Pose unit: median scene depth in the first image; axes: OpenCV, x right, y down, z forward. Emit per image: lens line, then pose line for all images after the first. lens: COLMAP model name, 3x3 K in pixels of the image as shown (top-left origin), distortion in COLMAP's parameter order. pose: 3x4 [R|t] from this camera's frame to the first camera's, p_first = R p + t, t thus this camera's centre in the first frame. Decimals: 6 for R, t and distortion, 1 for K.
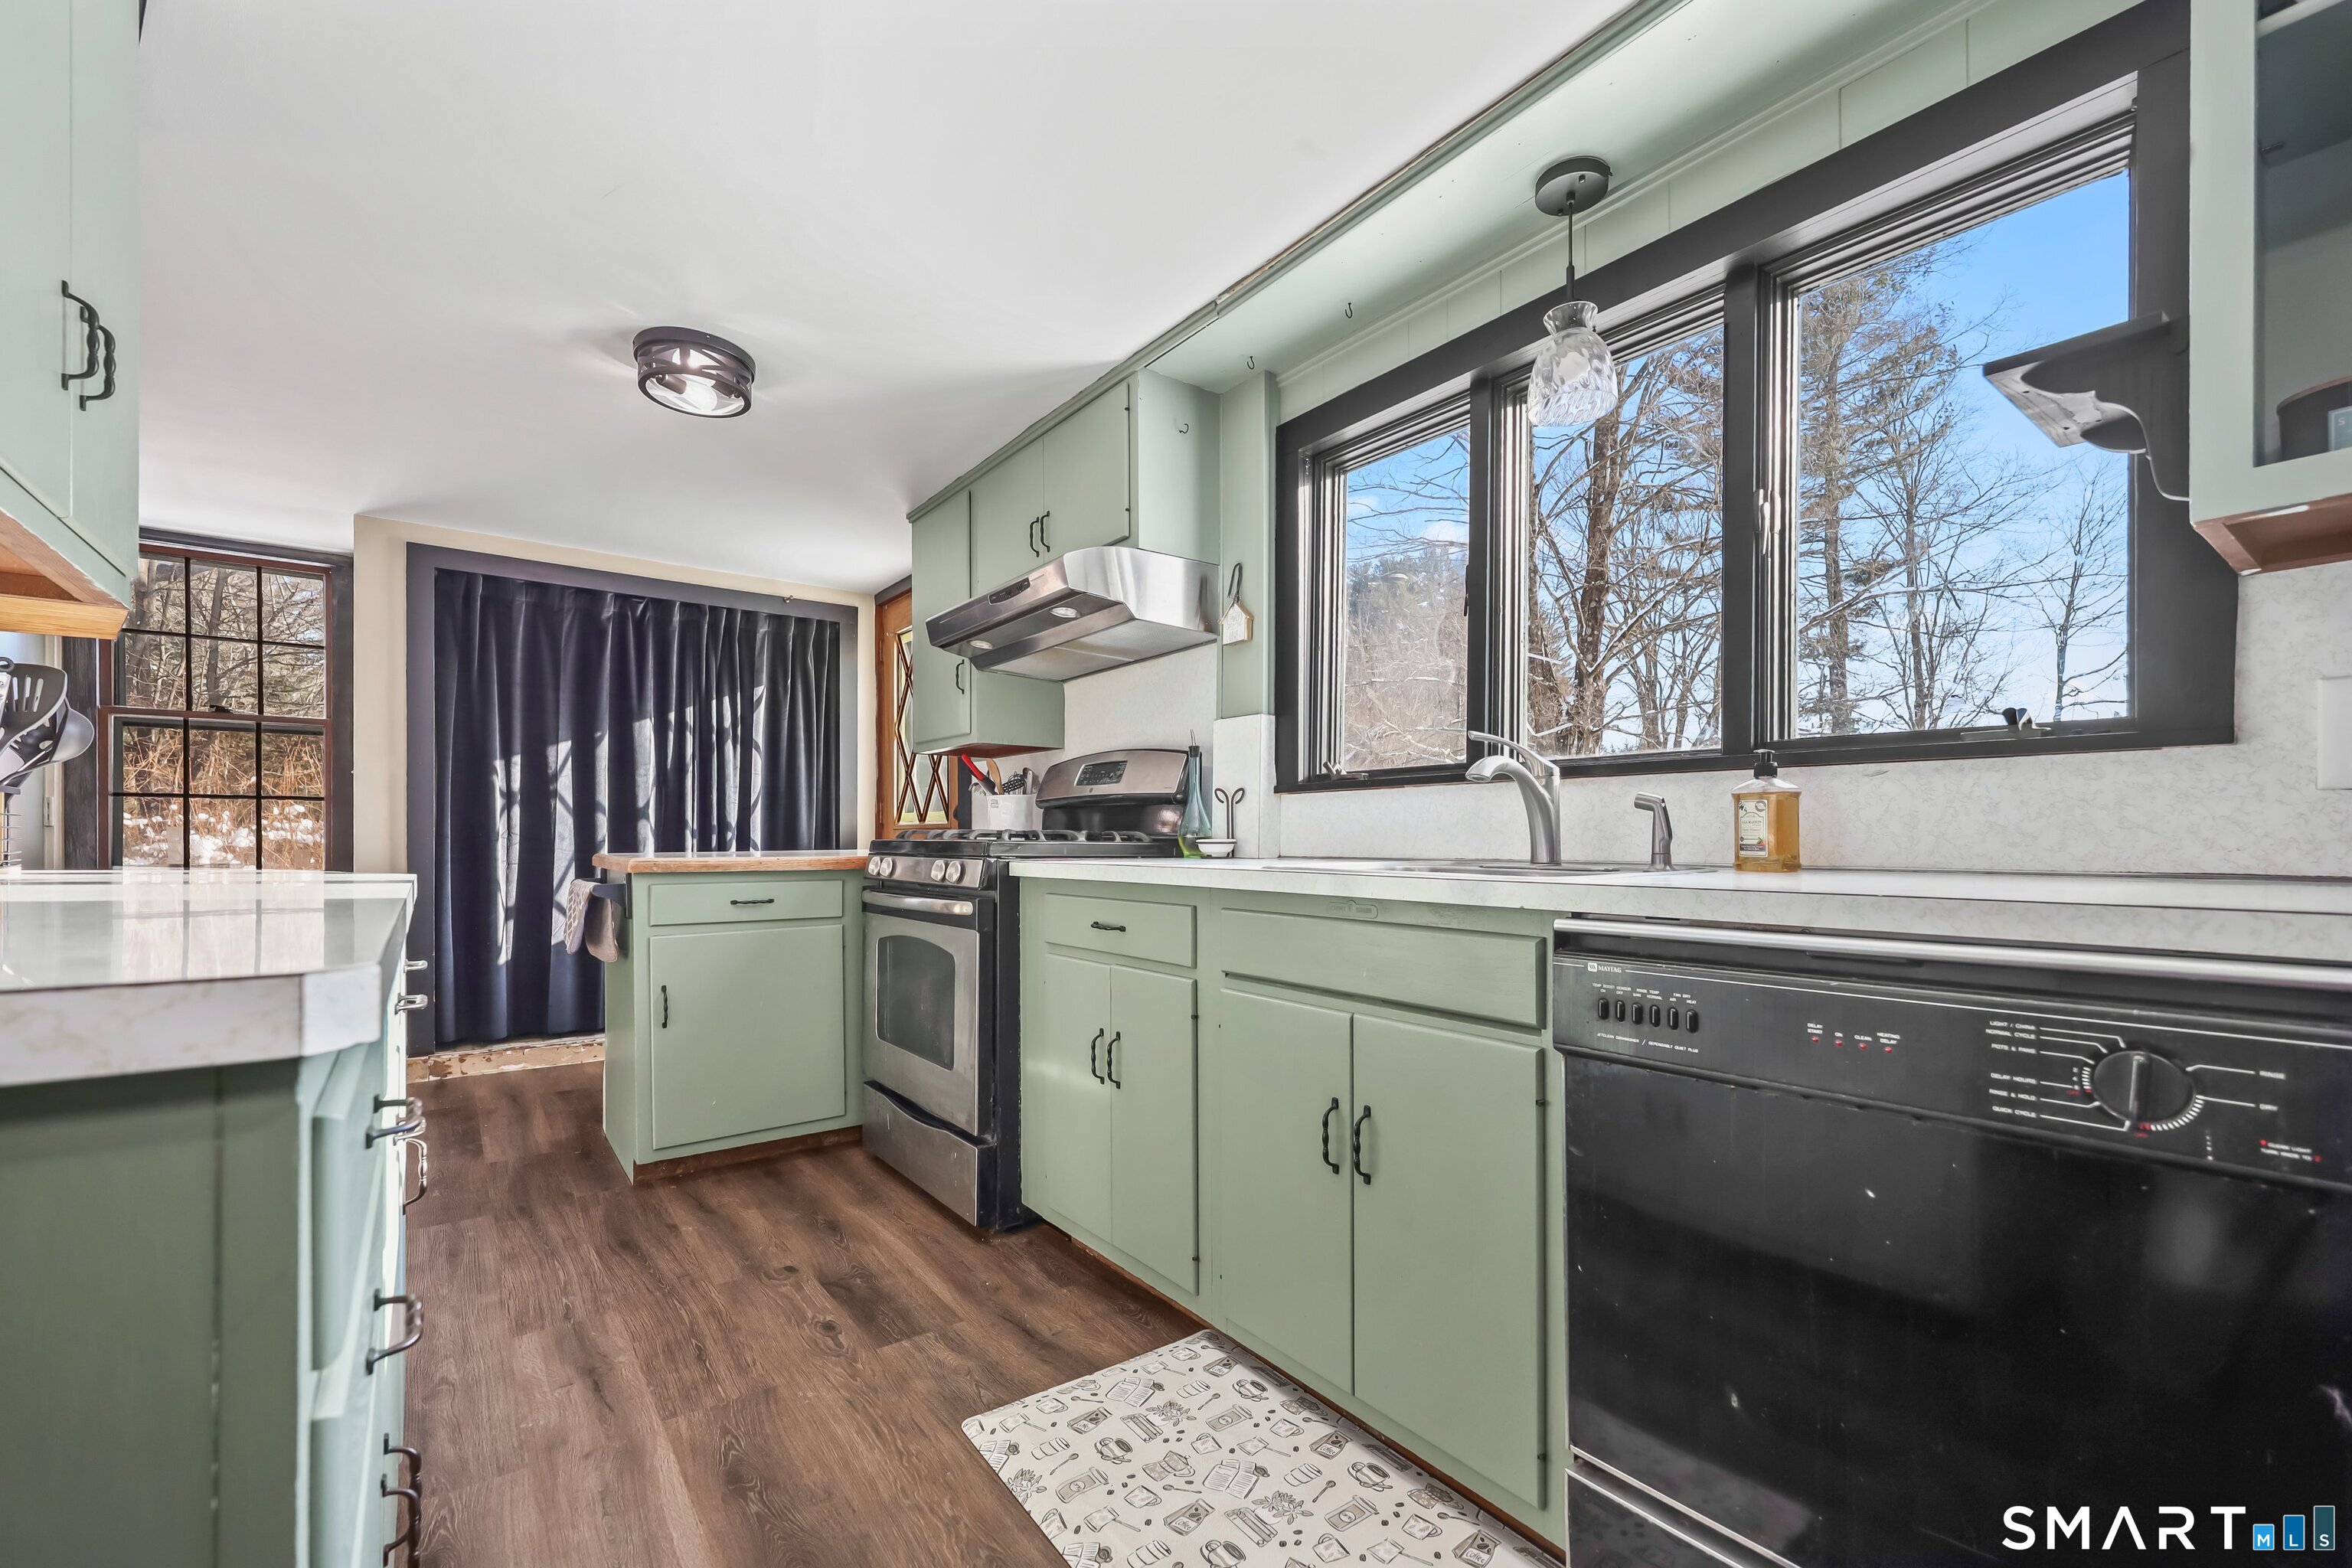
lens RADIAL K [[968.0, 0, 1162.6], [0, 968.0, 839.5], [0, 0, 1]] dist [0.006368, -0.000987]
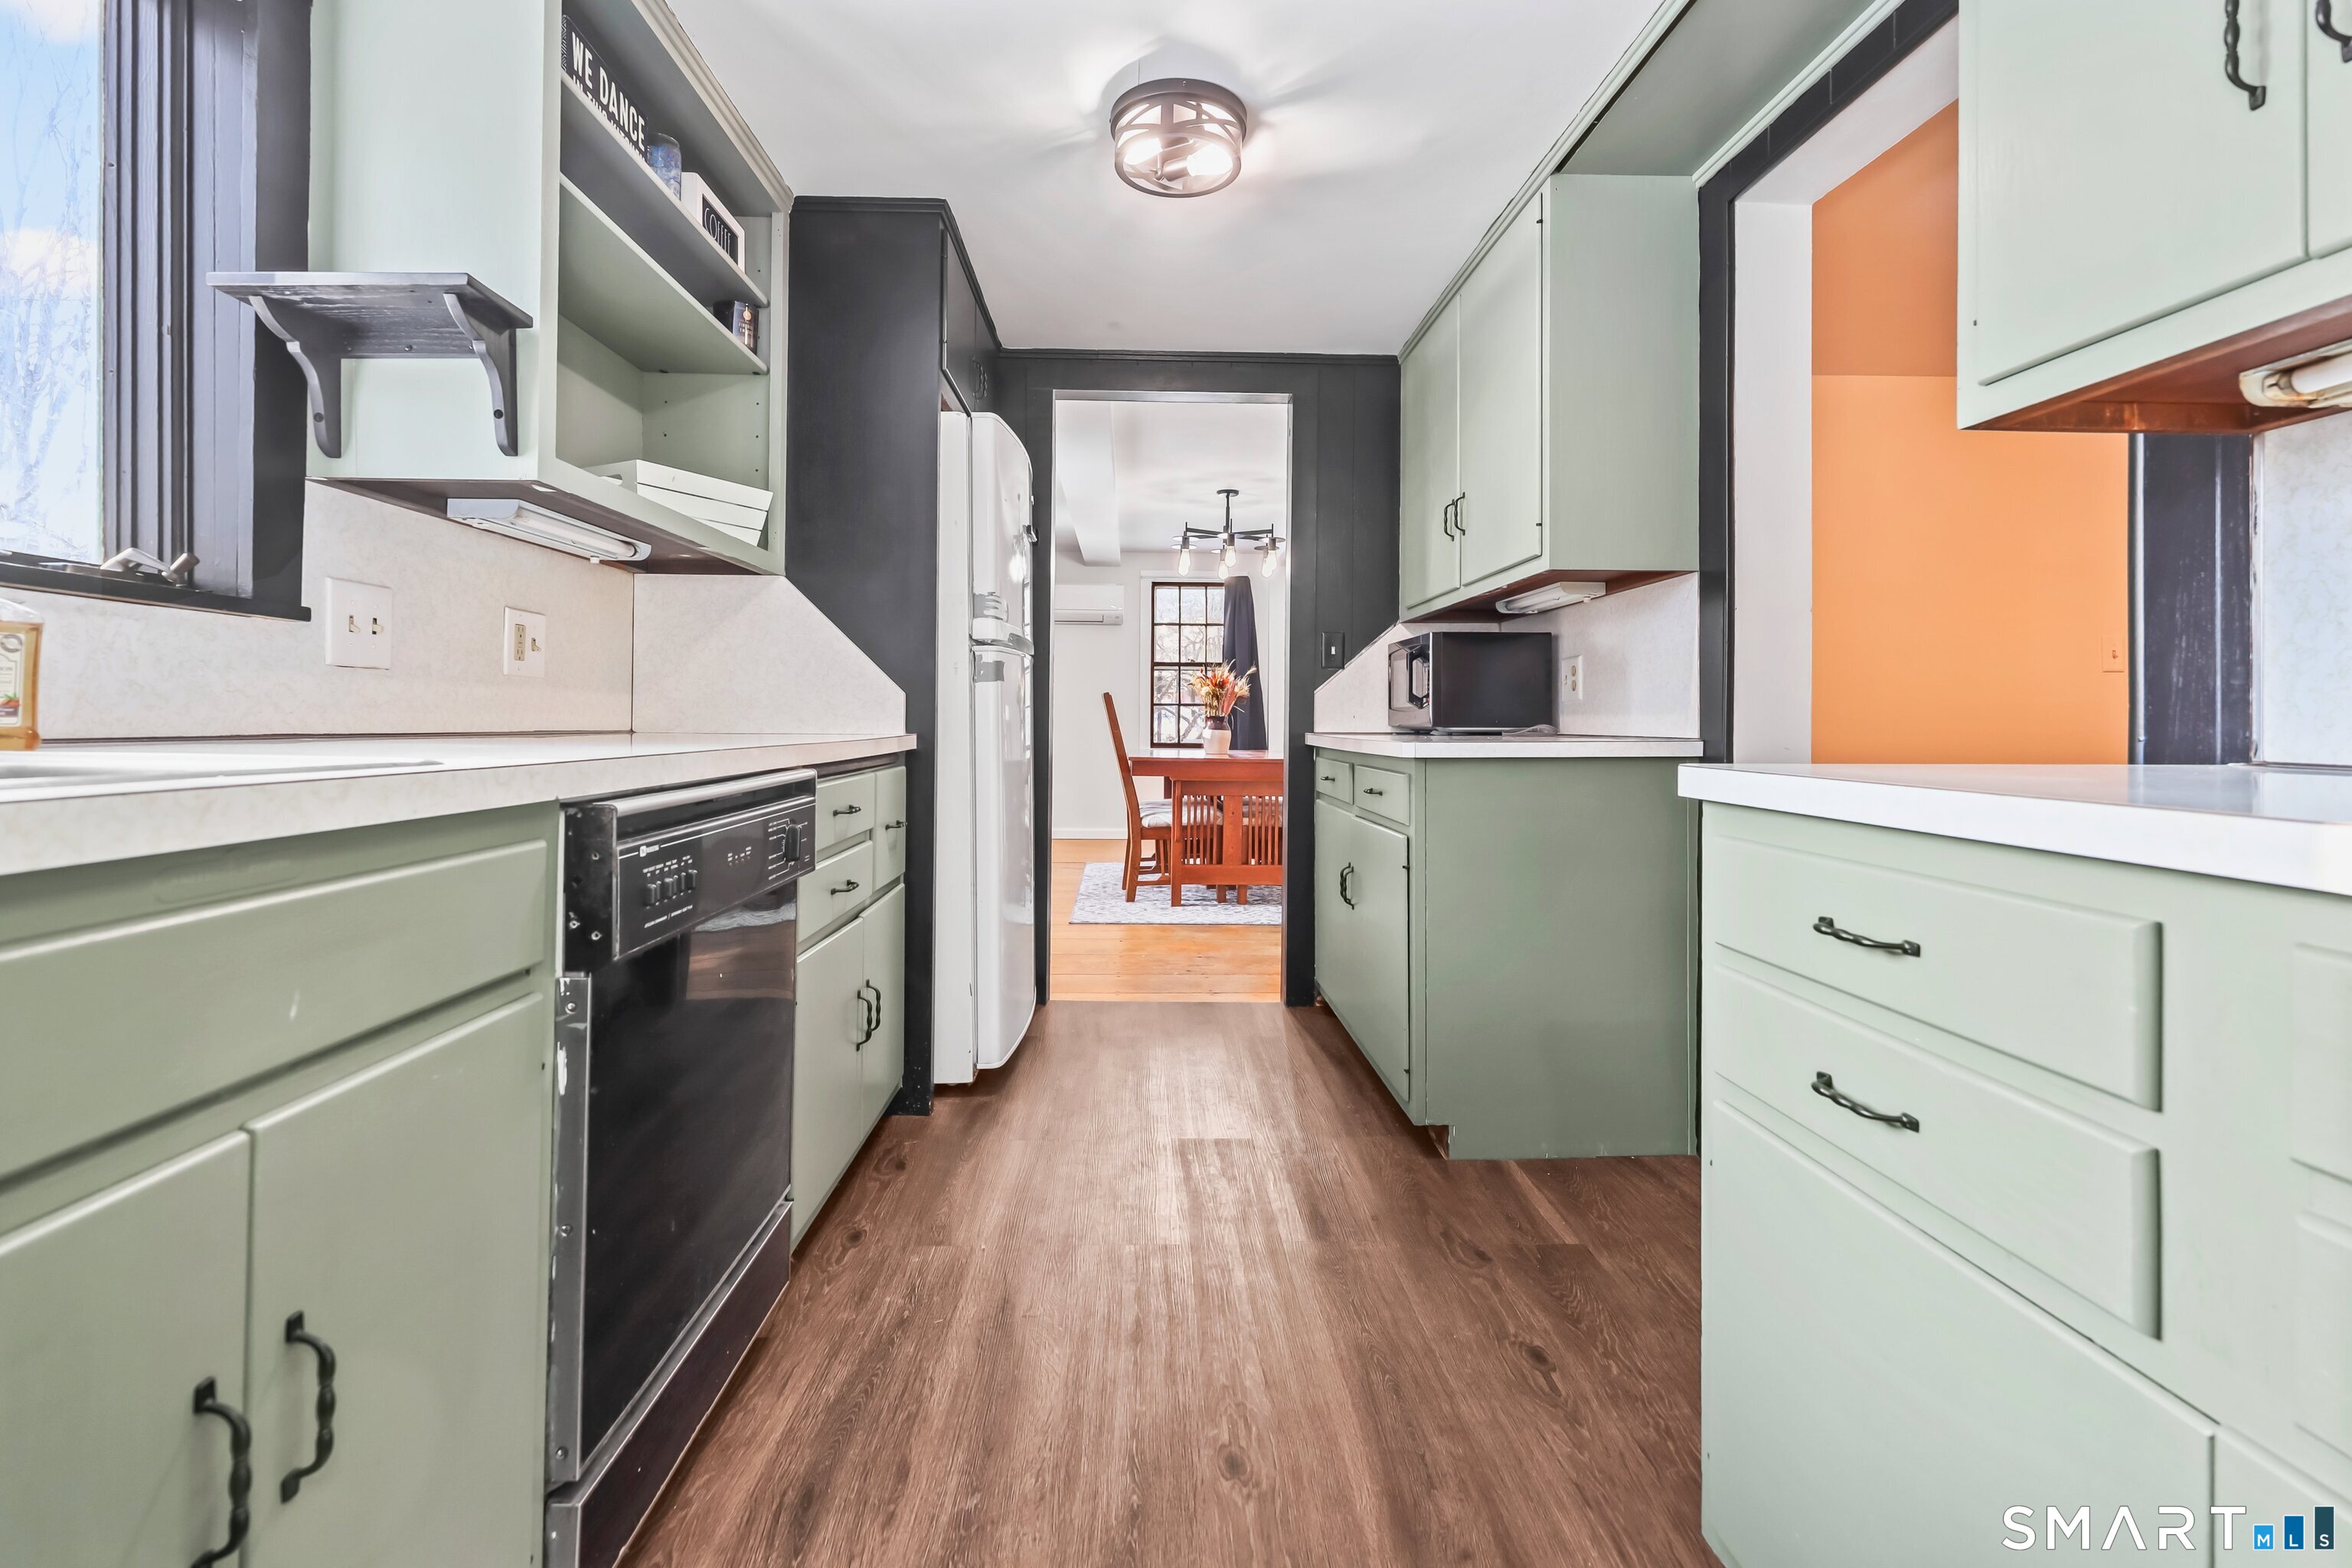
lens RADIAL K [[1073.0, 0, 1168.7], [0, 1073.0, 702.1], [0, 0, 1]] dist [0.018167, -0.000461]
pose [[-0.821902, 0.001558, 0.569626, -0.243103], [-0.009773, 0.999810, -0.016837, 0.004627], [-0.569544, -0.019406, -0.821731, 0.737175]]
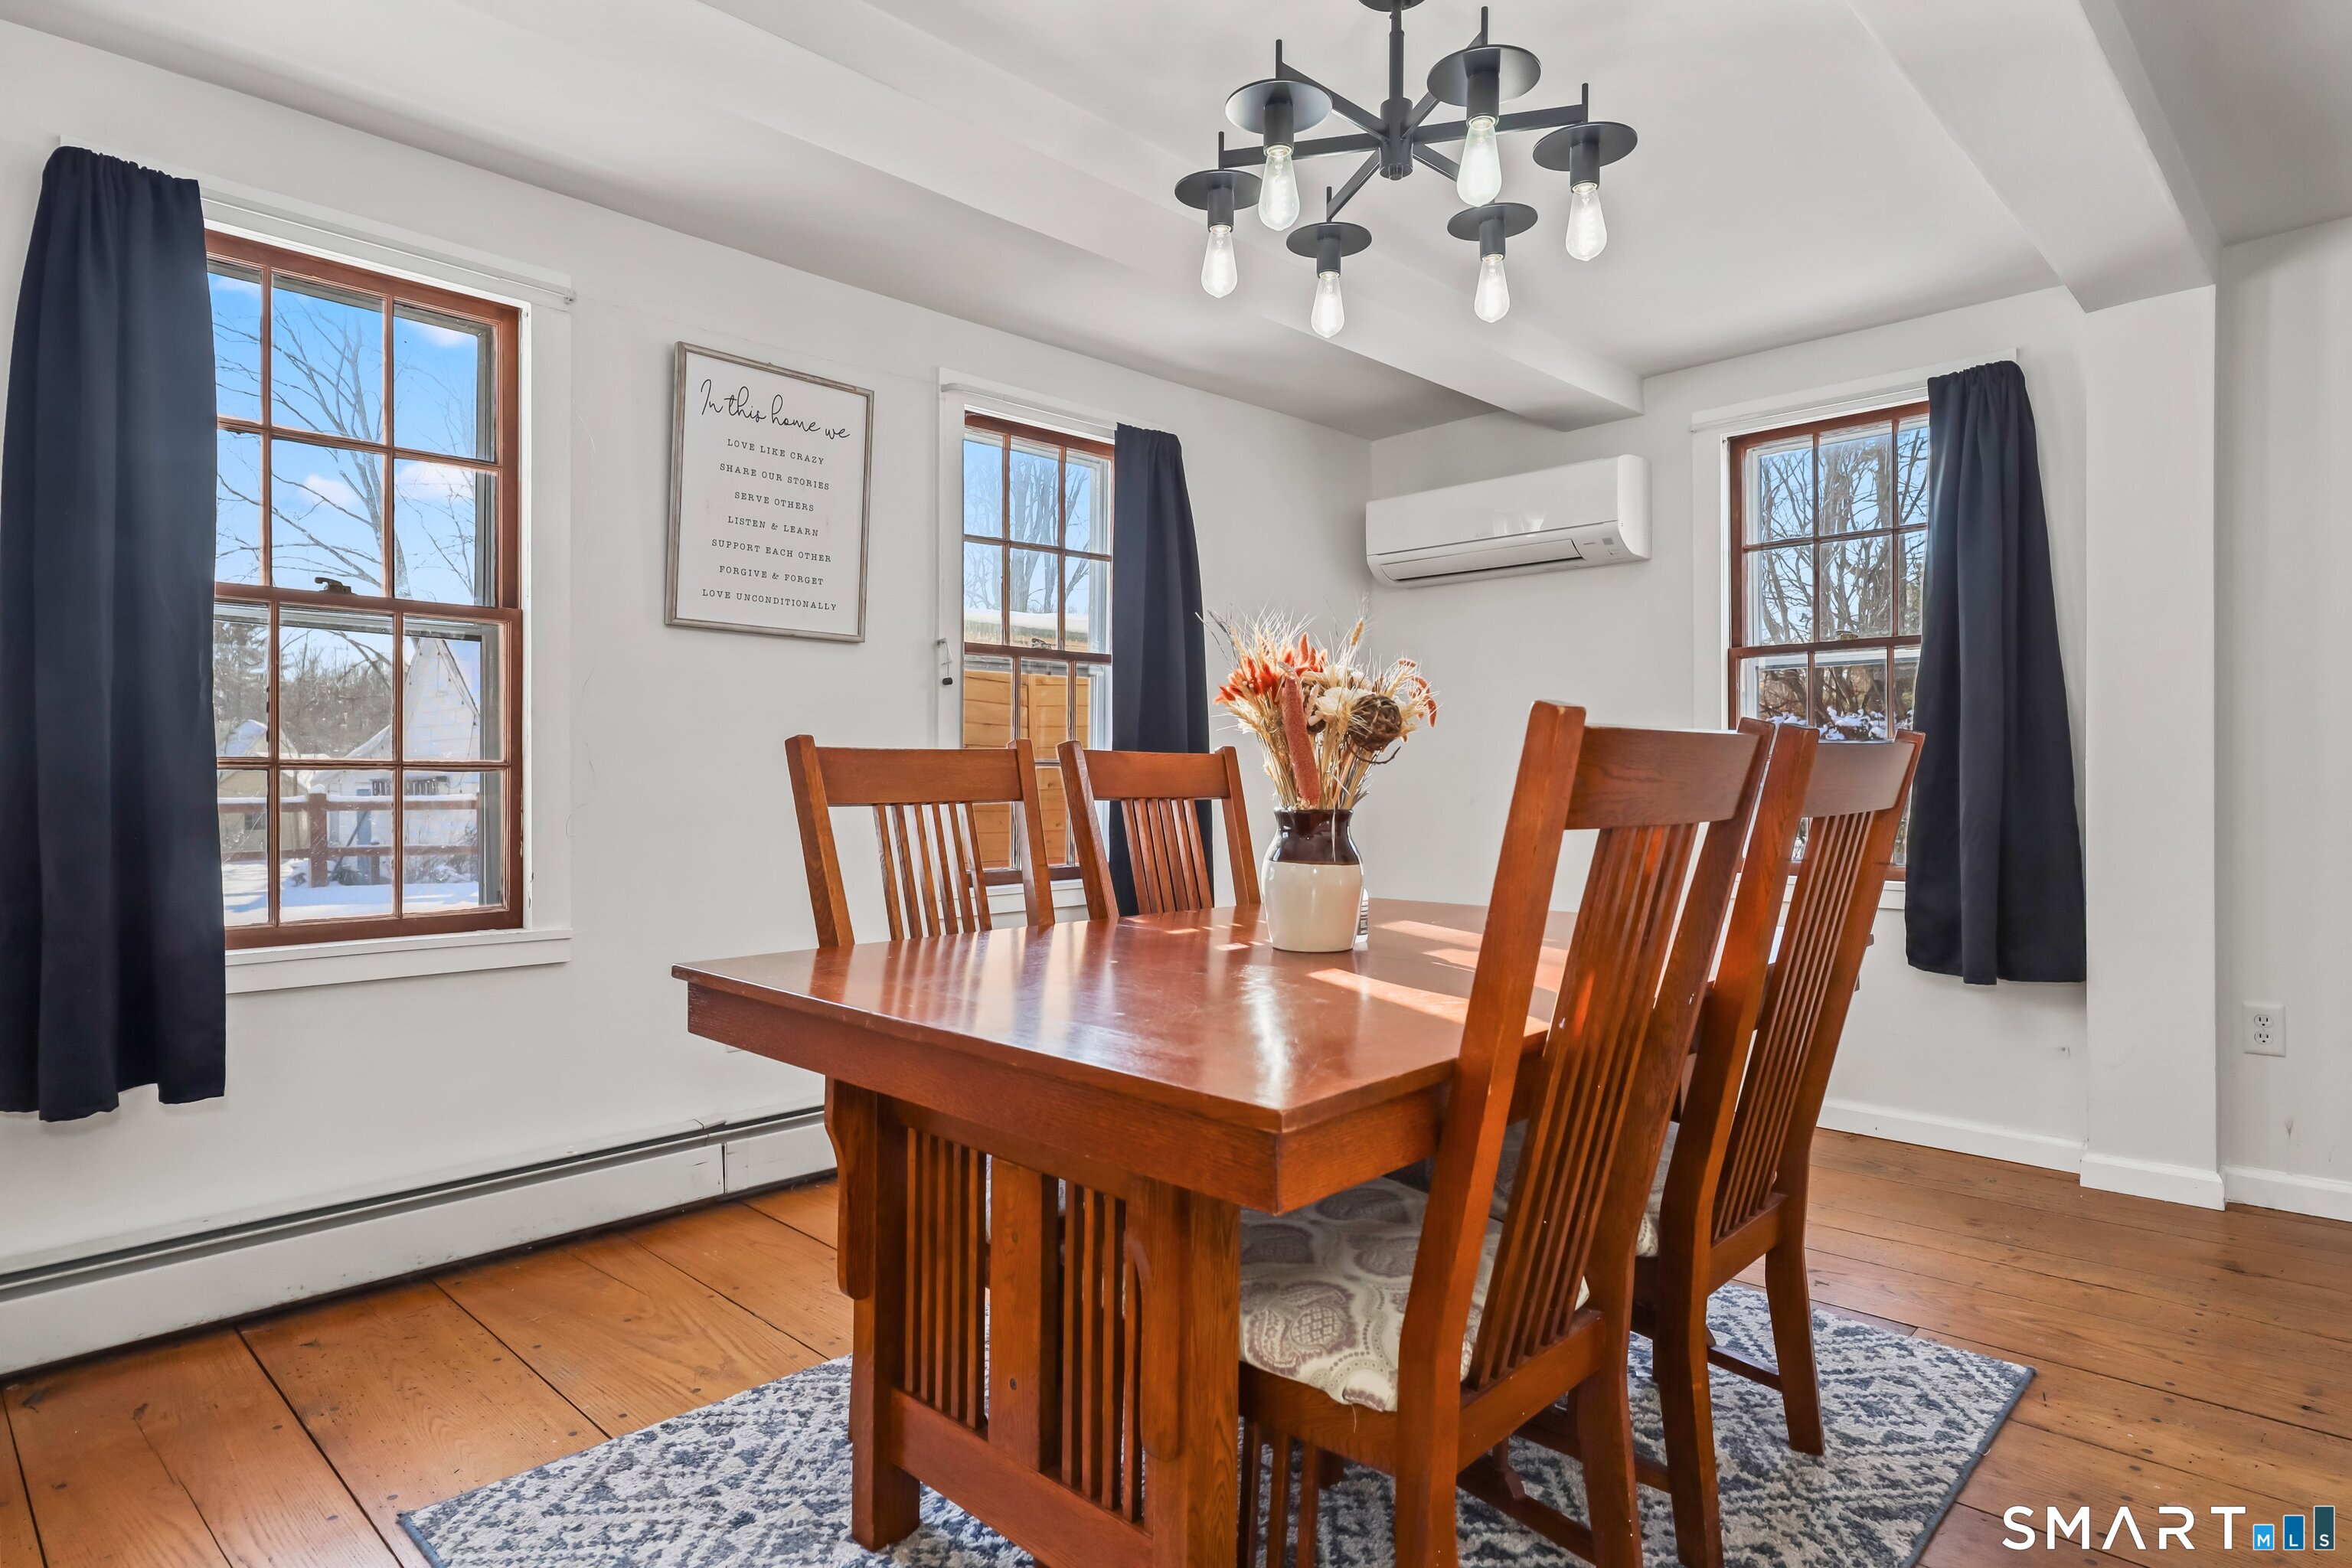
lens RADIAL K [[1296.5, 0, 1182.8], [0, 1296.5, 786.6], [0, 0, 1]] dist [0.024160, -0.000482]
pose [[-0.157341, -0.002858, 0.987540, 0.336601], [0.001934, 0.999993, 0.003202, -0.017121], [-0.987543, 0.002414, -0.157334, -1.303923]]
